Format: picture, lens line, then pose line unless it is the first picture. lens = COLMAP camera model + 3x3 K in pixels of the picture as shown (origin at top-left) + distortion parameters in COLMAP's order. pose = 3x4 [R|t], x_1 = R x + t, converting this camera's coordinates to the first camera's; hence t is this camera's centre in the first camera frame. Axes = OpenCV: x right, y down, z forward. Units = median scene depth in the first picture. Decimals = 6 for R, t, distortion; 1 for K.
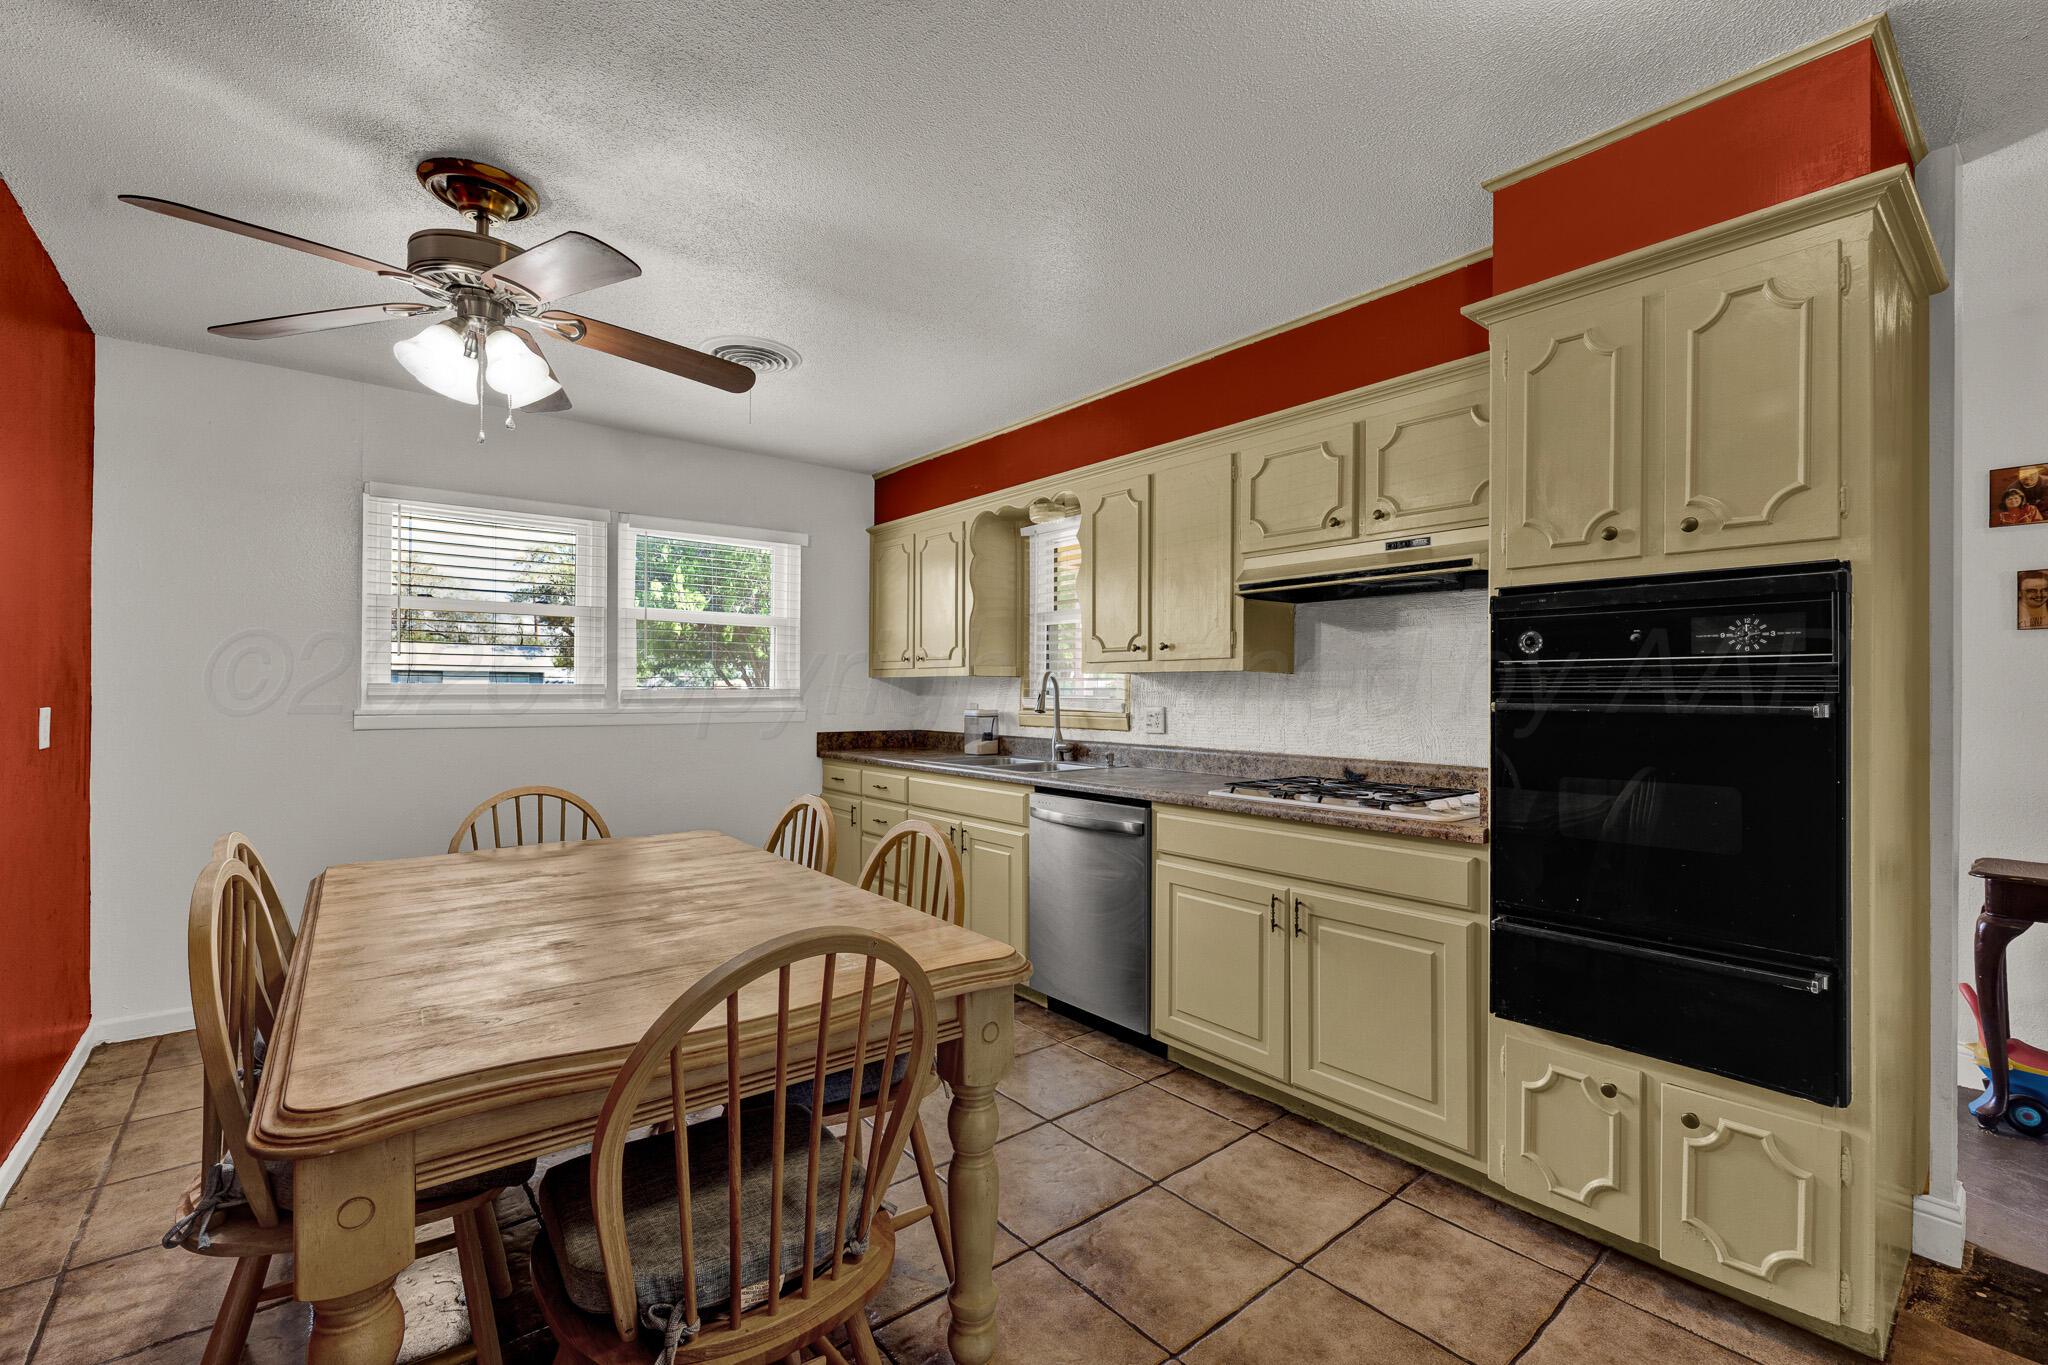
lens RADIAL K [[846.4, 0, 1014.7], [0, 846.4, 693.1], [0, 0, 1]] dist [0.001048, -0.000052]
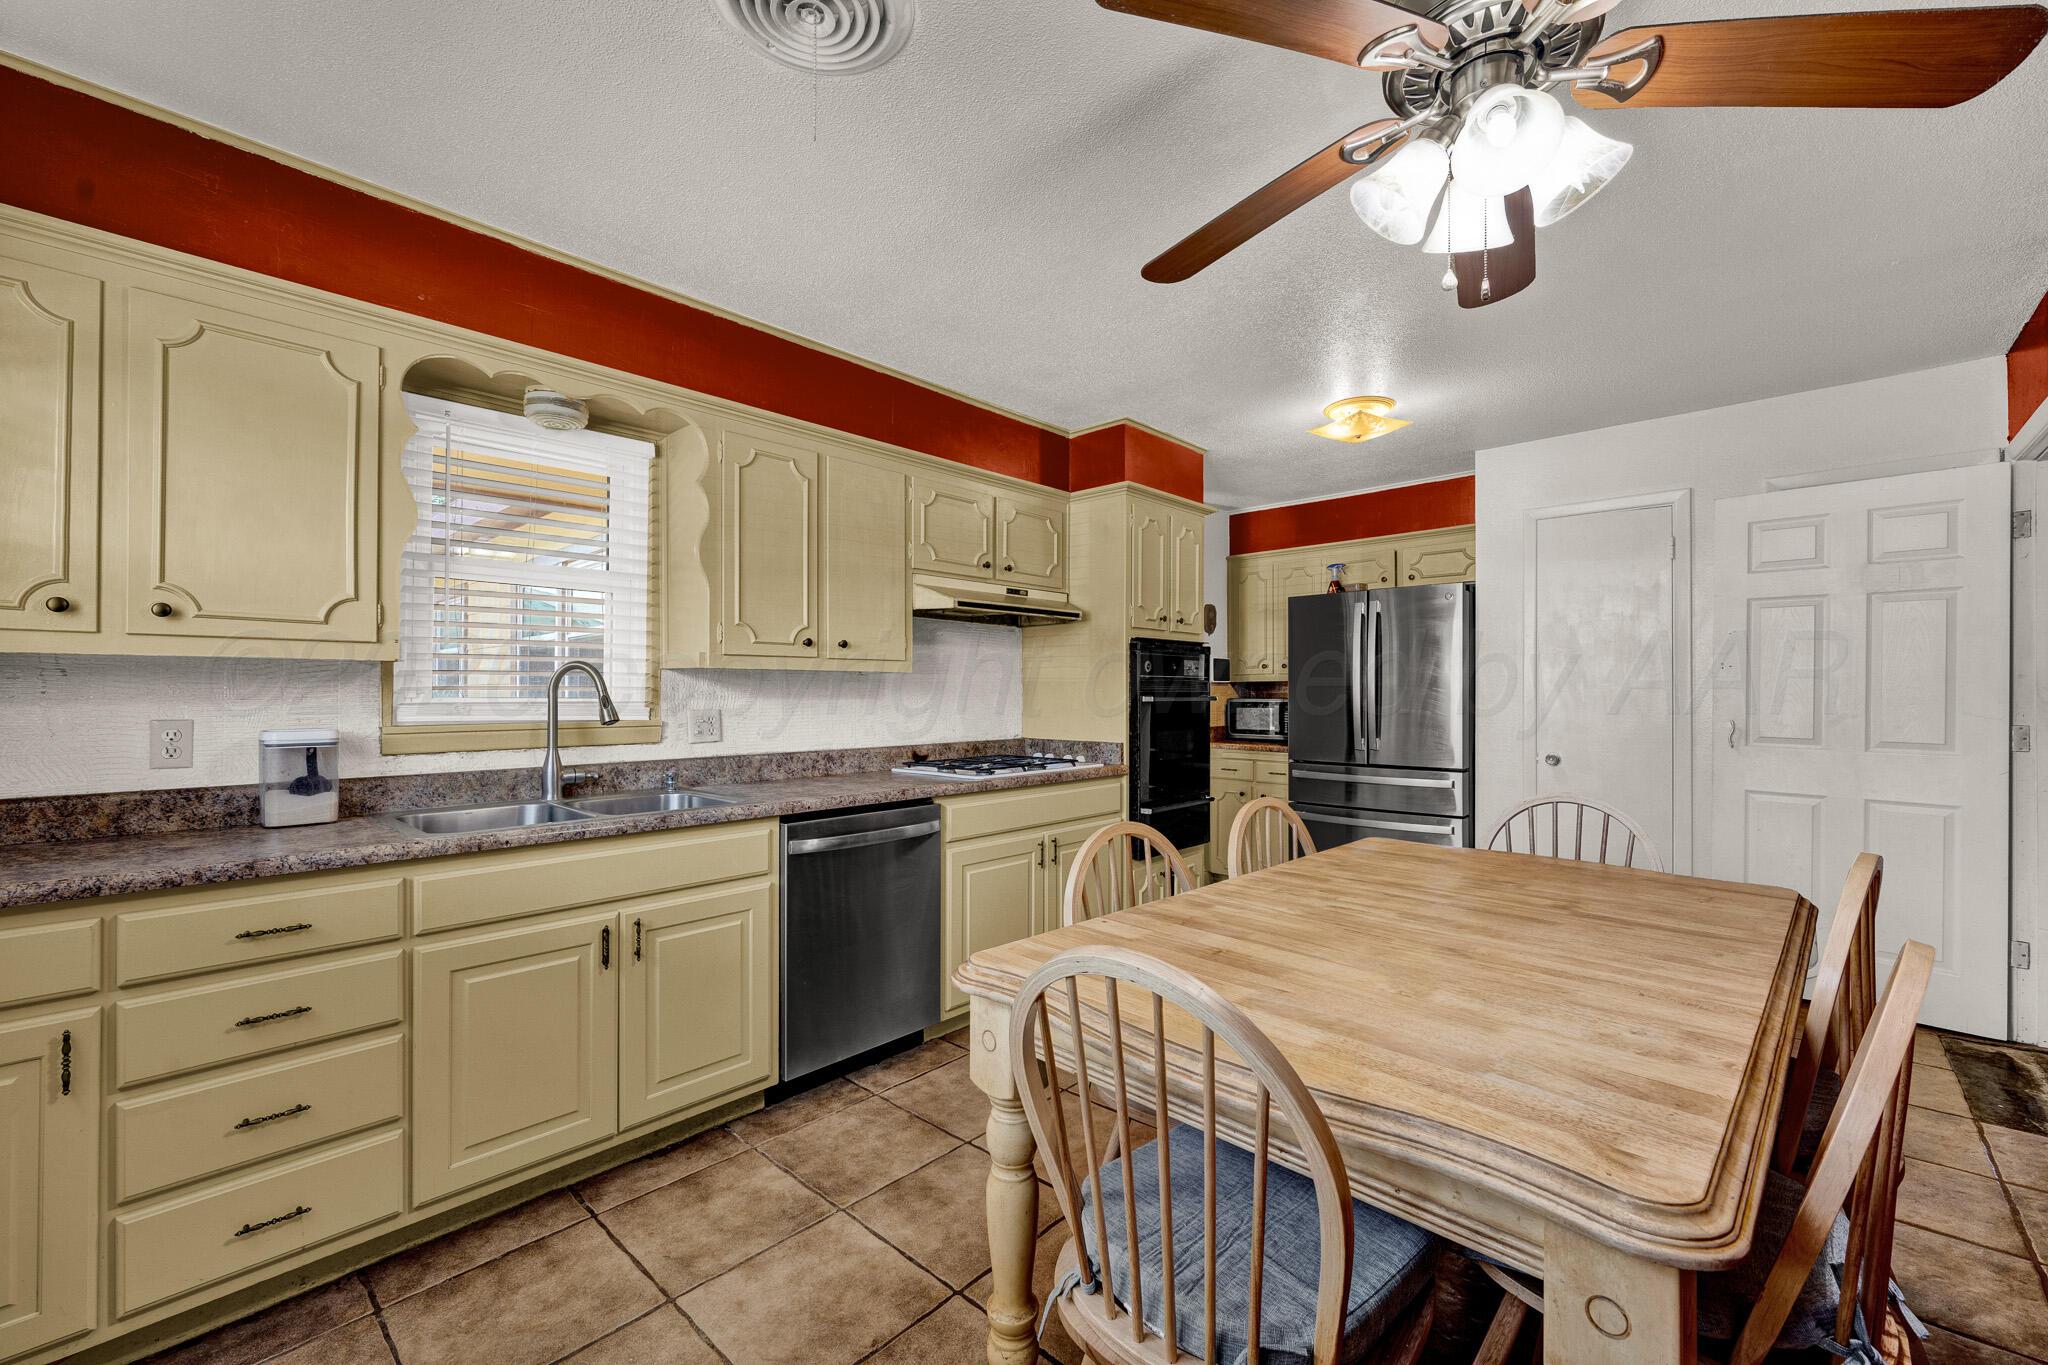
lens RADIAL K [[846.4, 0, 1015.3], [0, 846.4, 682.9], [0, 0, 1]] dist [0.001048, -0.000052]
pose [[-0.121213, 0.000035, 0.992627, -0.798279], [-0.003706, 0.999993, -0.000488, -0.011882], [-0.992620, -0.003738, -0.121212, 0.927869]]
